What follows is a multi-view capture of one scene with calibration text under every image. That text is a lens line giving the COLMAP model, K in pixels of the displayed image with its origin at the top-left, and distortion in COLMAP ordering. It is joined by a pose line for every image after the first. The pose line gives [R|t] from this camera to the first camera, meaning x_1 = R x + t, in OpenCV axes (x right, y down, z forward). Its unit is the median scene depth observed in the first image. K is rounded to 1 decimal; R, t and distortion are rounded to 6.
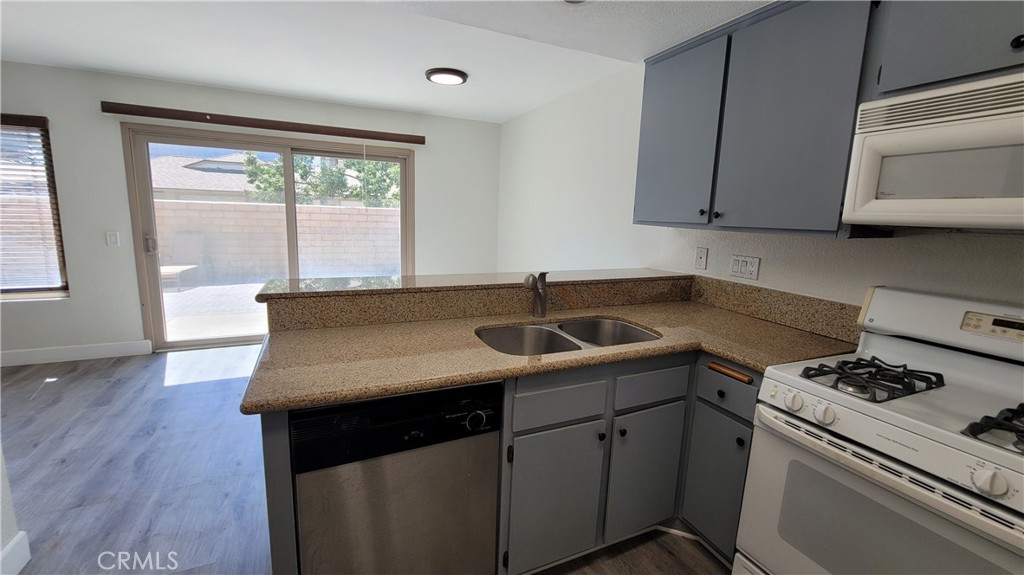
lens RADIAL K [[420.0, 0, 514.0], [0, 420.0, 282.1], [0, 0, 1]] dist [-0.000556, -0.000612]
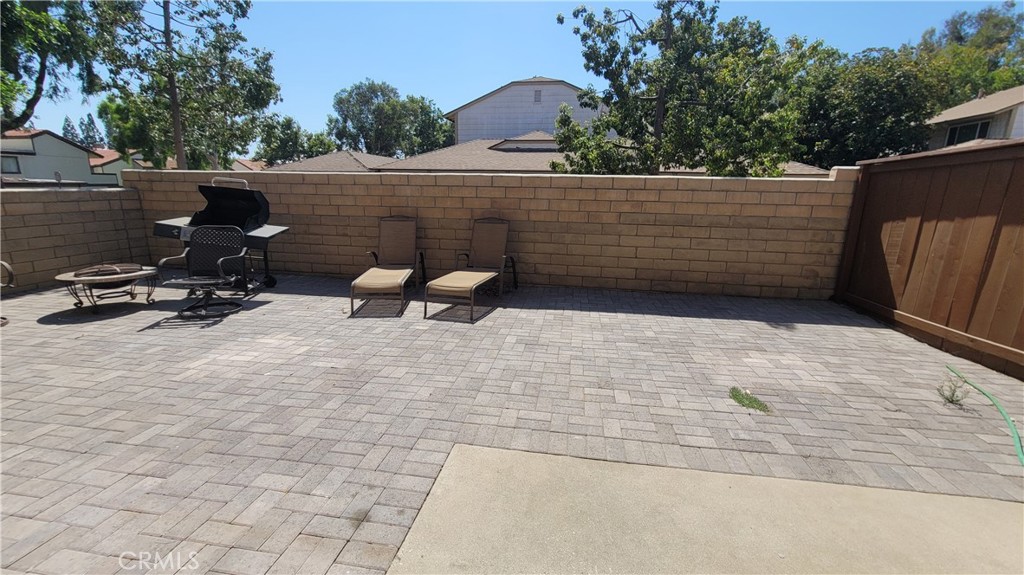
lens RADIAL K [[420.0, 0, 515.8], [0, 420.0, 282.7], [0, 0, 1]] dist [-0.000556, -0.000612]
pose [[0.832594, 0.104680, -0.543903, -0.314065], [-0.080896, 0.994430, 0.067557, -0.058617], [0.547945, -0.012248, 0.836425, 0.394944]]
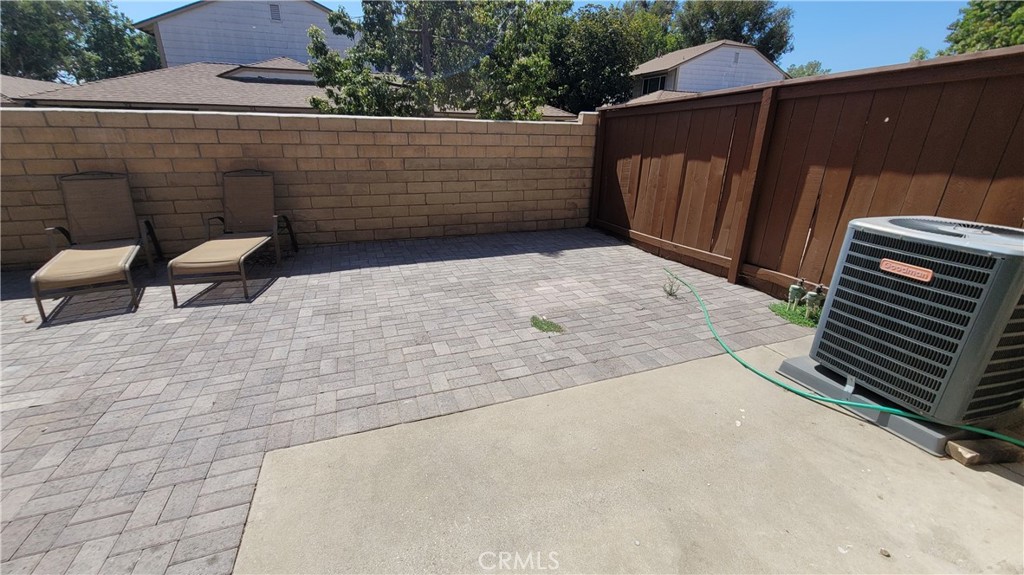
lens RADIAL K [[420.0, 0, 516.3], [0, 420.0, 283.1], [0, 0, 1]] dist [-0.000556, -0.000612]
pose [[0.997068, 0.011183, -0.075705, -0.328110], [0.002646, 0.983635, 0.180156, -0.064434], [0.076481, -0.179828, 0.980720, 0.400482]]
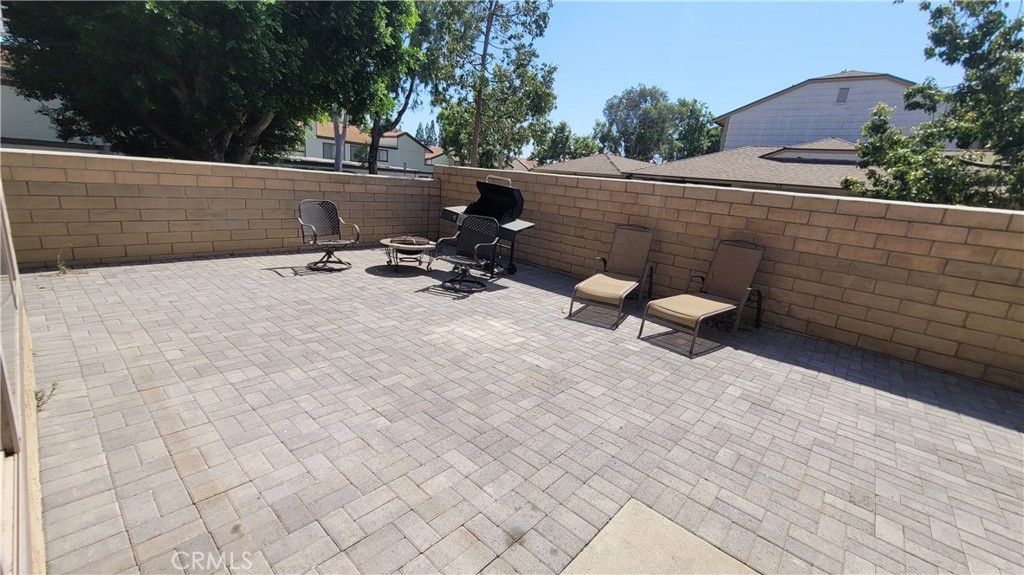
lens RADIAL K [[420.0, 0, 516.1], [0, 420.0, 282.6], [0, 0, 1]] dist [-0.000556, -0.000612]
pose [[0.404419, 0.226389, -0.886111, -0.323813], [-0.225522, 0.963646, 0.143270, -0.069281], [0.886332, 0.141896, 0.440773, 0.414010]]
